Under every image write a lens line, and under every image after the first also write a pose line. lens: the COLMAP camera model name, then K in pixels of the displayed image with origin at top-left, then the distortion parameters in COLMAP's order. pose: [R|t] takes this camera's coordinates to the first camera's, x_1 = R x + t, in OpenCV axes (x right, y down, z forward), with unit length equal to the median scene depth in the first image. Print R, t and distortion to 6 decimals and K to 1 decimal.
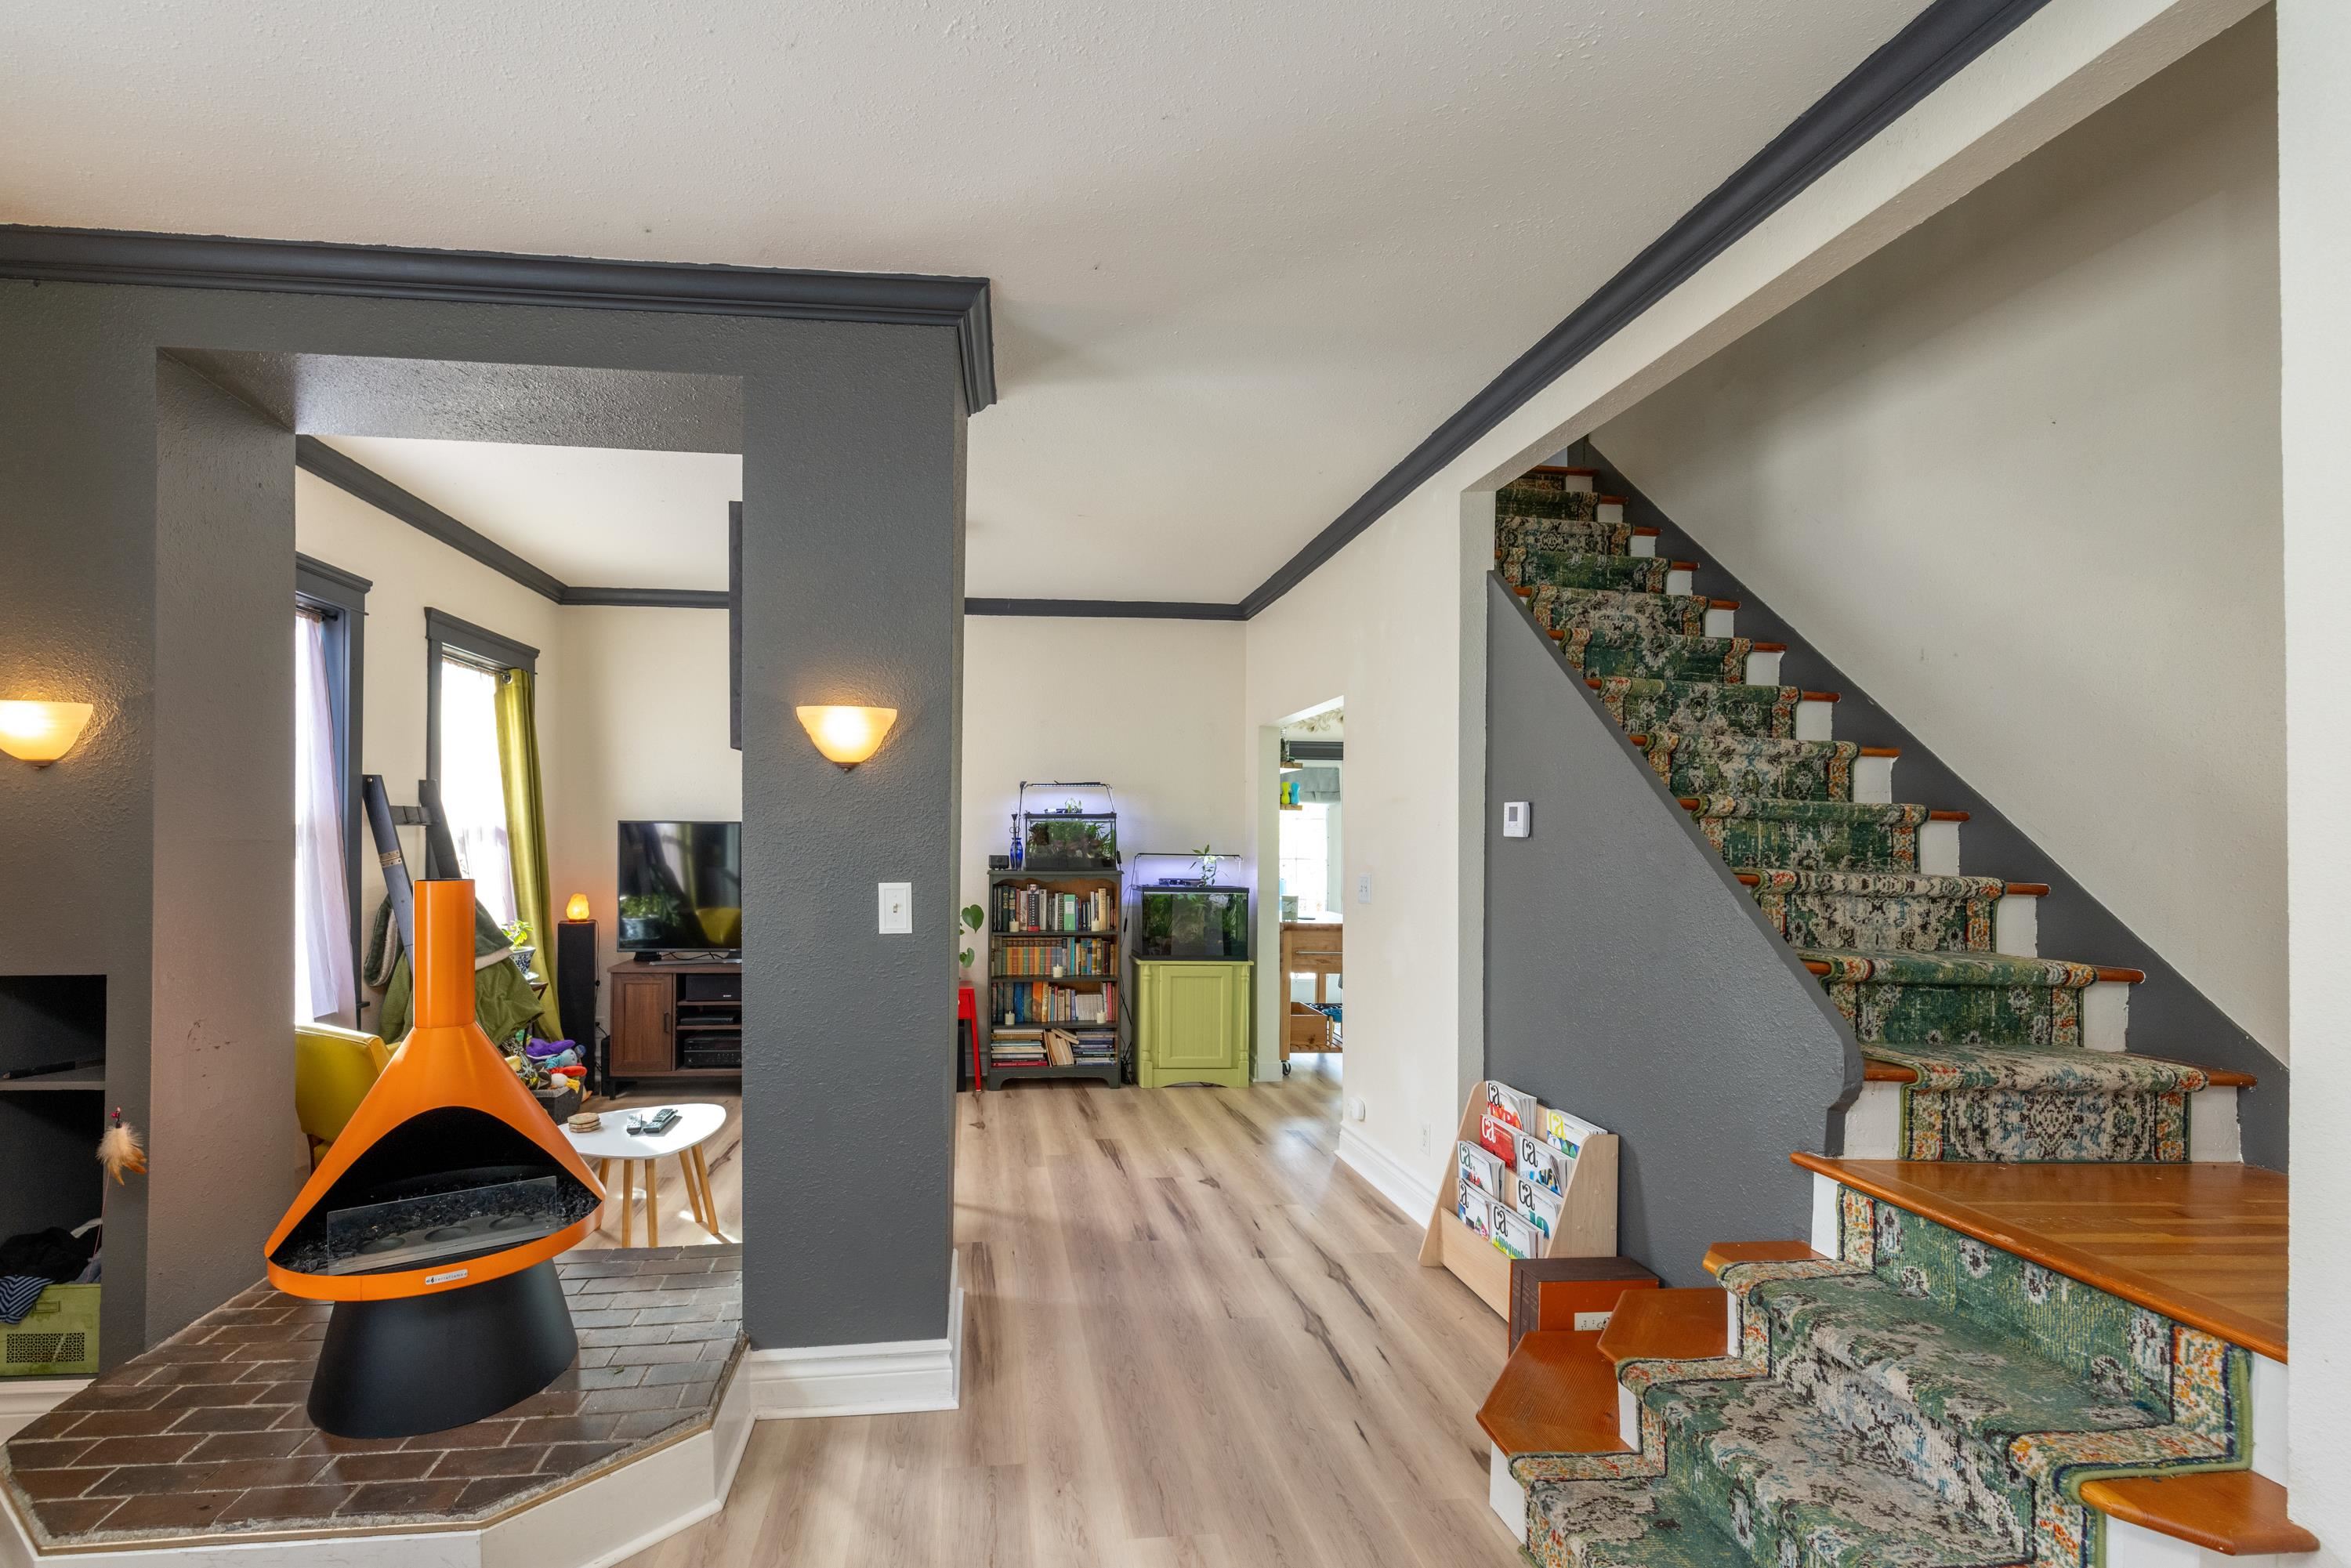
lens RADIAL K [[1043.0, 0, 1090.3], [0, 1043.0, 834.9], [0, 0, 1]] dist [-0.002428, -0.000609]
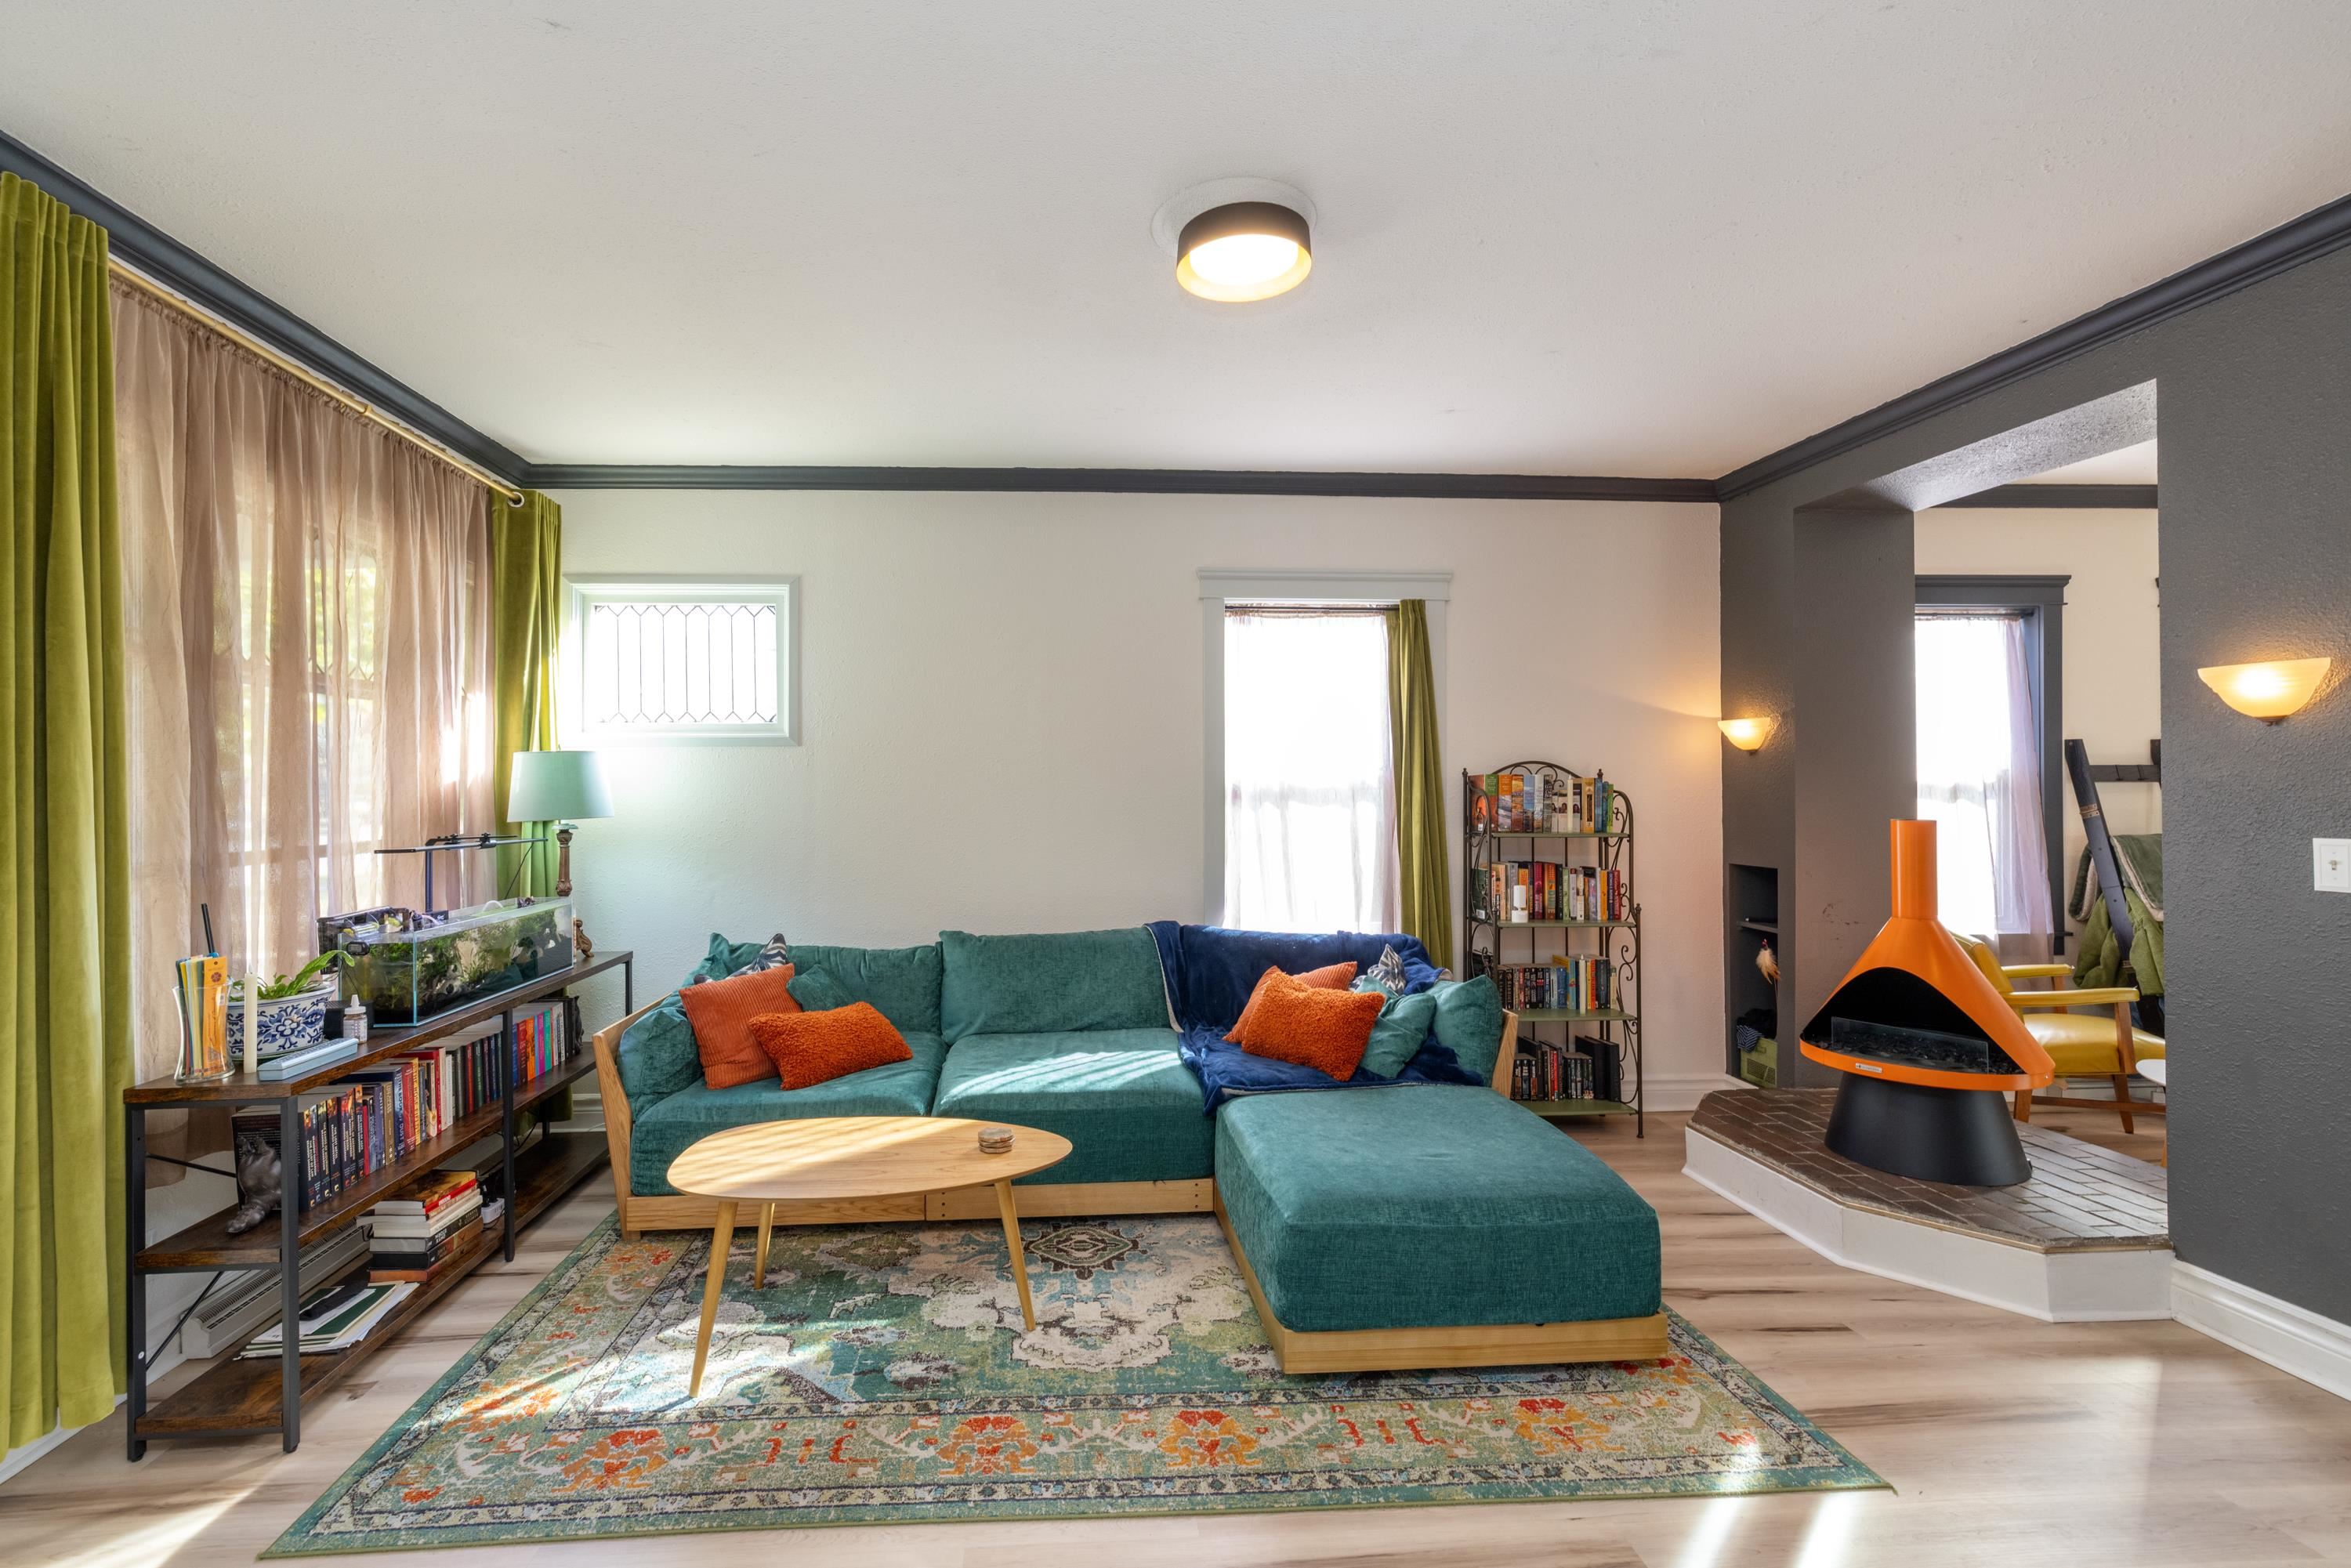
lens RADIAL K [[954.5, 0, 1110.0], [0, 954.5, 789.8], [0, 0, 1]] dist [-0.002838, 0.000115]
pose [[-0.030987, -0.002209, -0.999517, 0.541847], [-0.001529, 0.999996, -0.002162, 0.004141], [0.999519, 0.001461, -0.030990, -0.069873]]
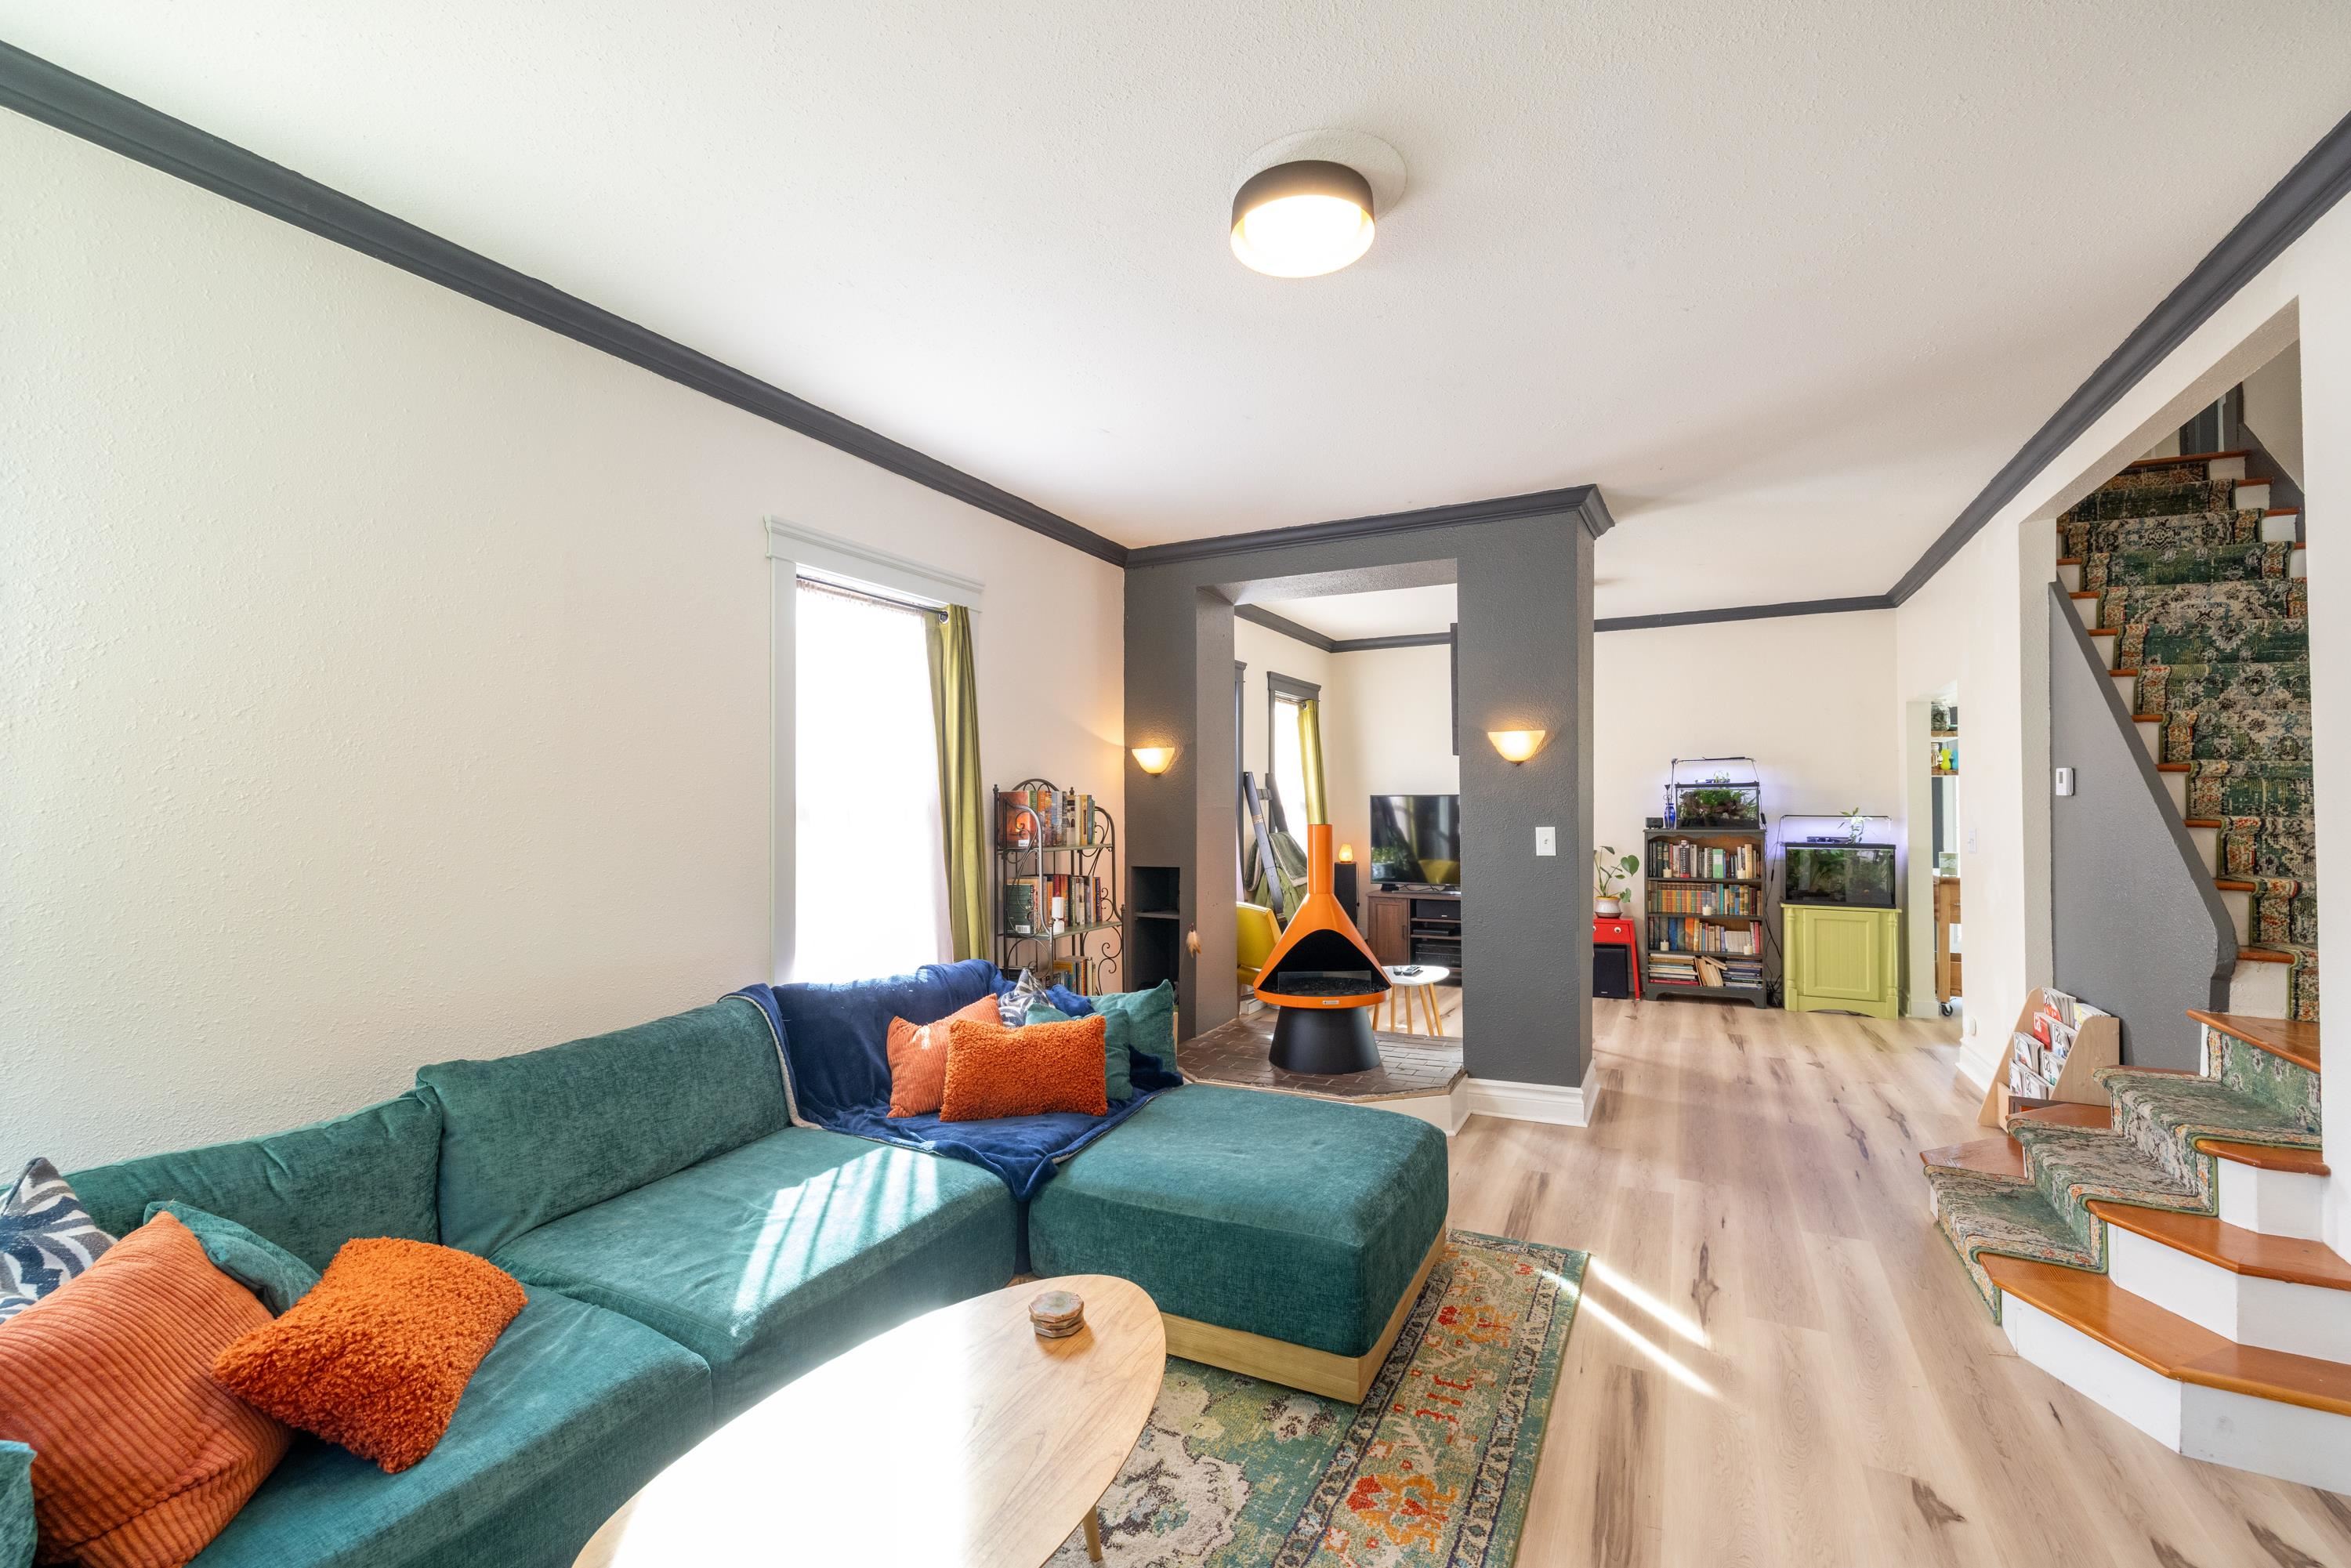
lens RADIAL K [[954.5, 0, 1162.9], [0, 954.5, 803.1], [0, 0, 1]] dist [-0.002838, 0.000115]
pose [[0.819627, -0.012316, -0.572765, 0.160126], [0.010069, 0.999924, -0.007092, 0.007898], [0.572809, 0.000045, 0.819689, -0.540414]]
